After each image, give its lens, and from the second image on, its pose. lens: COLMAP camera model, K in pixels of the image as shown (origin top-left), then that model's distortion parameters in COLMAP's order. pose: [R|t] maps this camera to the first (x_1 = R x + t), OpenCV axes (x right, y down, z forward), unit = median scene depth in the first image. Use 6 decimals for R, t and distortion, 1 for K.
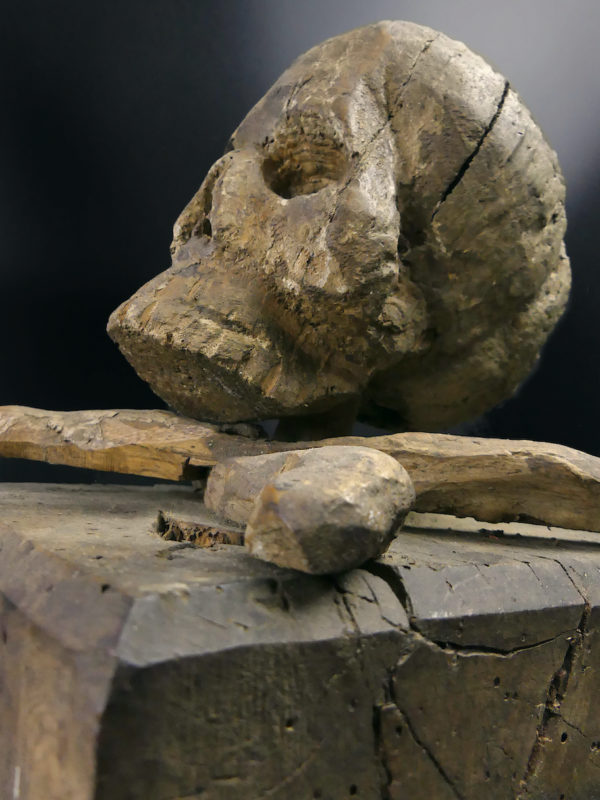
lens RADIAL K [[689.3, 0, 301.2], [0, 689.3, 423.7], [0, 0, 1]] dist [-0.004679, -0.003995]
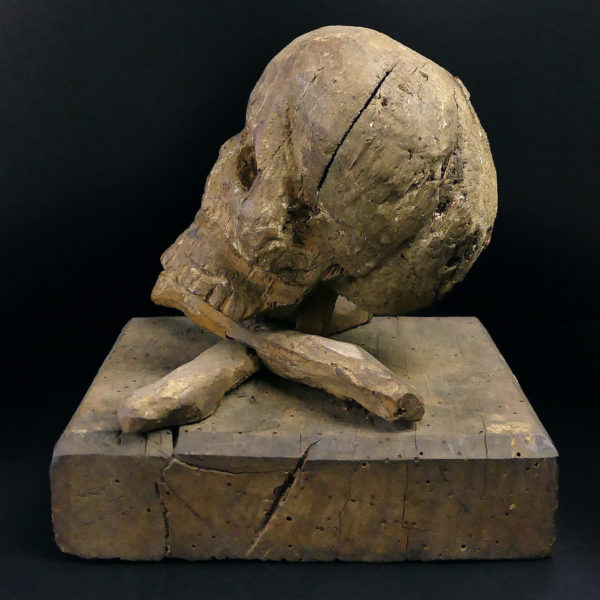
lens RADIAL K [[1218.2, 0, 300.0], [0, 1218.2, 300.0], [0, 0, 1]] dist [-0.001618, -0.249941]
pose [[0.797475, 0.080403, -0.597971, 1.854524], [0.075960, 0.969816, 0.231705, -0.738303], [0.598551, -0.230201, 0.767296, -1.179024]]
